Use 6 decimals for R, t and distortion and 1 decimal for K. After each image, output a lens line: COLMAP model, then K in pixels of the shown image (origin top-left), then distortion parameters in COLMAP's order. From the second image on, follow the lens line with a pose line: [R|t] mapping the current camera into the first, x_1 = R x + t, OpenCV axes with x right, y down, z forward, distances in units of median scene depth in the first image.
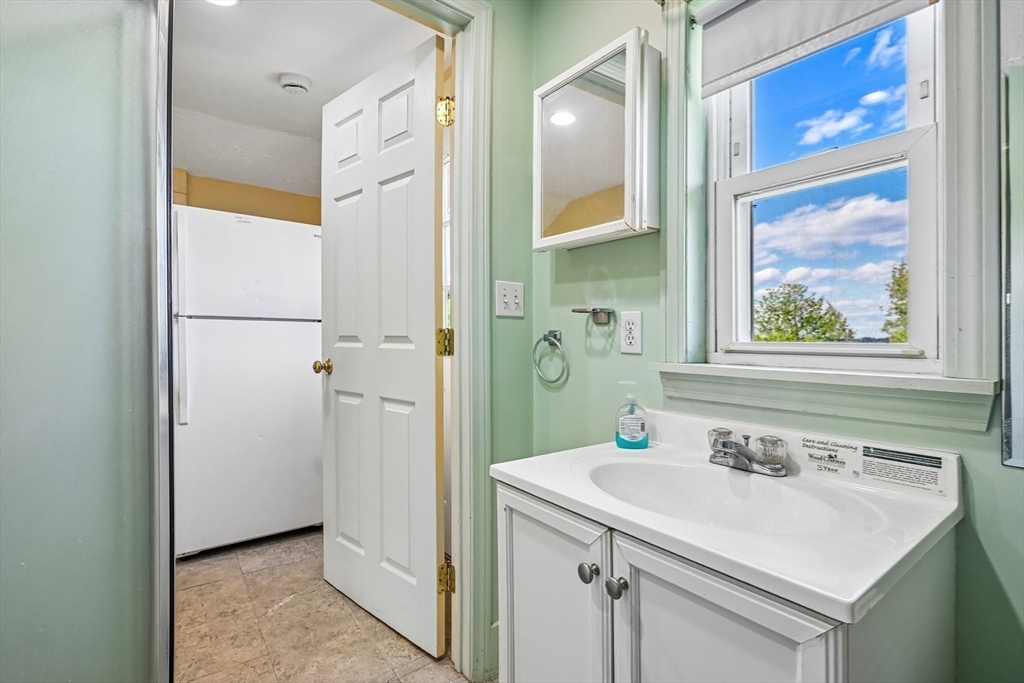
lens RADIAL K [[467.3, 0, 511.8], [0, 467.3, 339.5], [0, 0, 1]] dist [-0.000541, -0.001368]
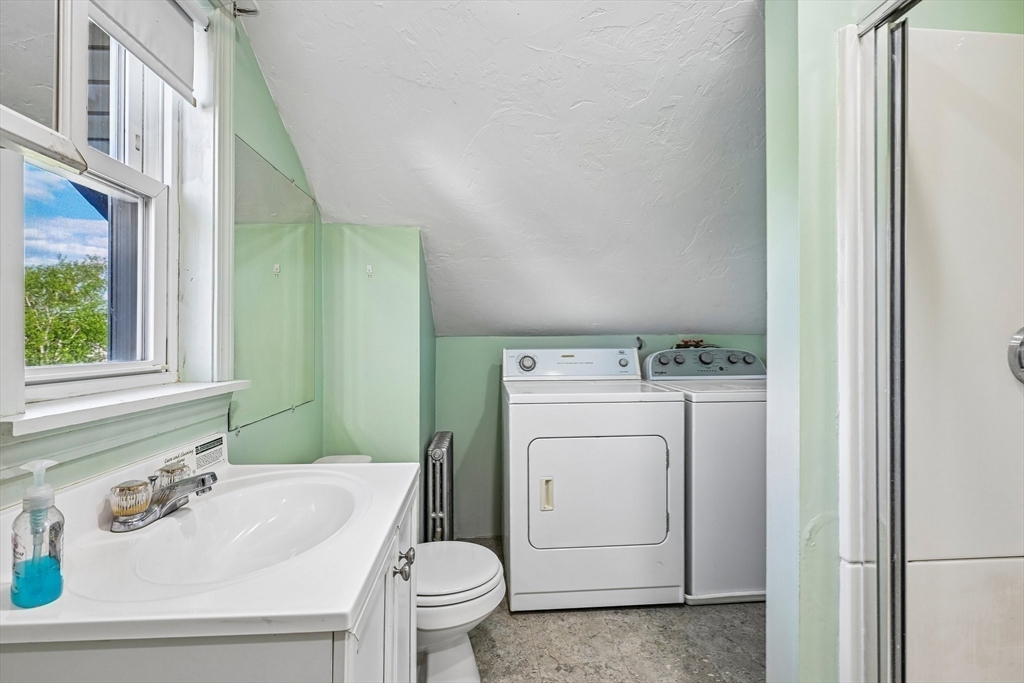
lens RADIAL K [[467.3, 0, 512.8], [0, 467.3, 340.4], [0, 0, 1]] dist [-0.000541, -0.001368]
pose [[-0.841297, 0.001470, 0.540571, -0.555176], [0.001509, 0.999999, -0.000370, -0.041553], [-0.540571, 0.000505, -0.841298, 1.504239]]
